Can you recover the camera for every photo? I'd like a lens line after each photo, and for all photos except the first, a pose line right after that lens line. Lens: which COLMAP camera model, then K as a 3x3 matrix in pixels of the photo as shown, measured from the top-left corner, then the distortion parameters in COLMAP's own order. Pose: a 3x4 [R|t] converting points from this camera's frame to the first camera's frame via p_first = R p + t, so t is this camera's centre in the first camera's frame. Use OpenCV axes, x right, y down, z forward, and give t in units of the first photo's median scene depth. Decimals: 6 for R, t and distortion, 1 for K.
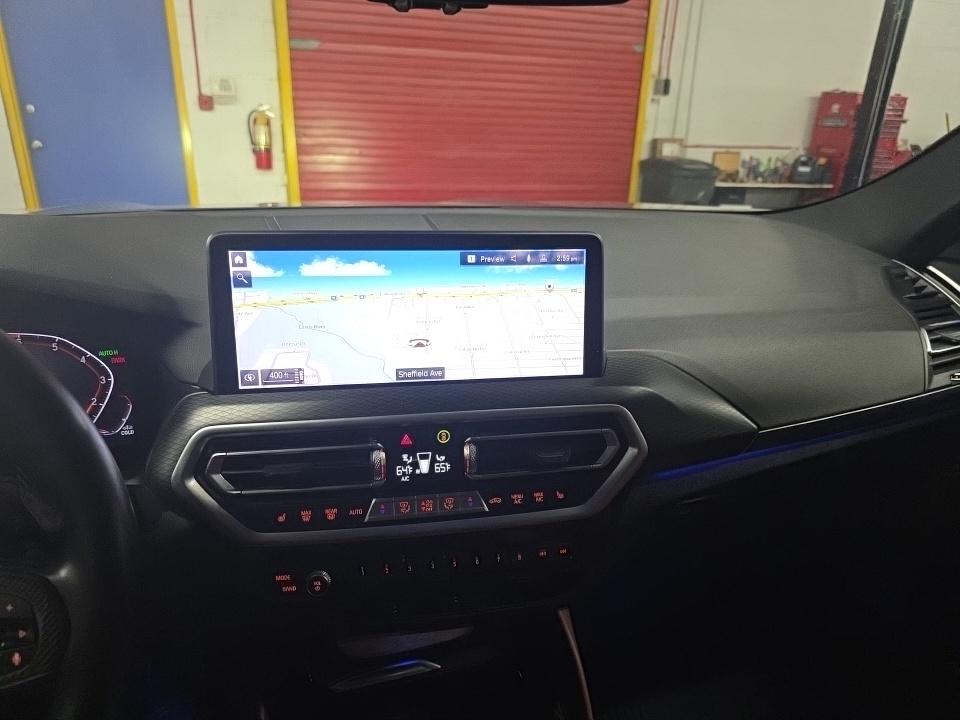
lens RADIAL K [[645.7, 0, 481.7], [0, 645.7, 381.5], [0, 0, 1]] dist [0.005859, -0.000592]
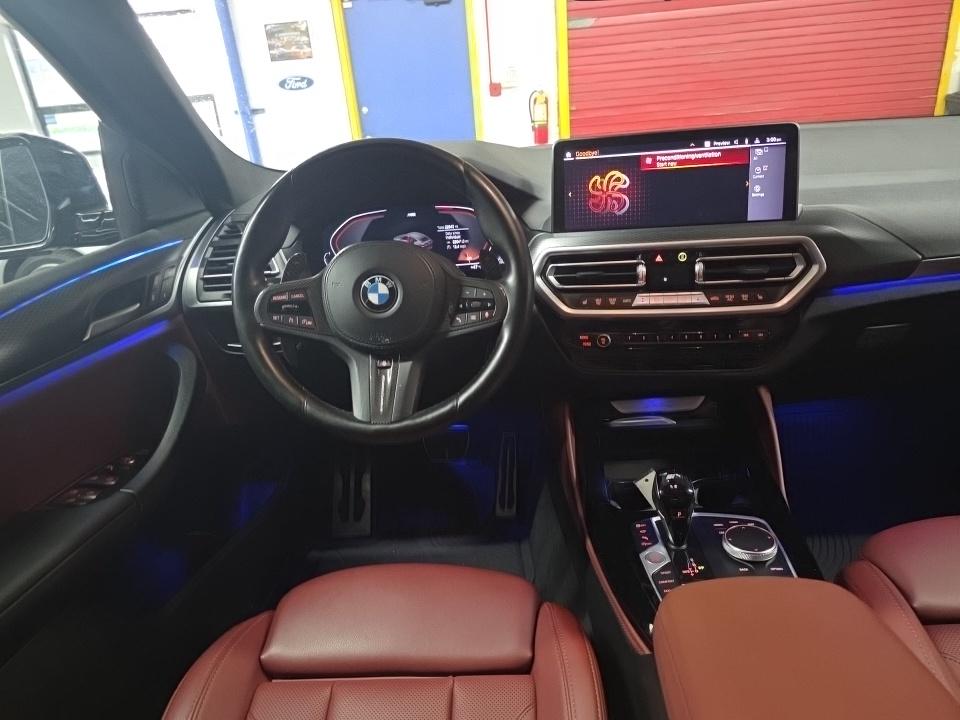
lens RADIAL K [[630.7, 0, 493.9], [0, 630.7, 360.6], [0, 0, 1]] dist [0.096889, -0.074087]
pose [[0.929843, 0.039750, -0.365804, 0.096029], [-0.035502, 0.999201, 0.018333, 0.325801], [0.366240, -0.004060, 0.930511, -0.672916]]
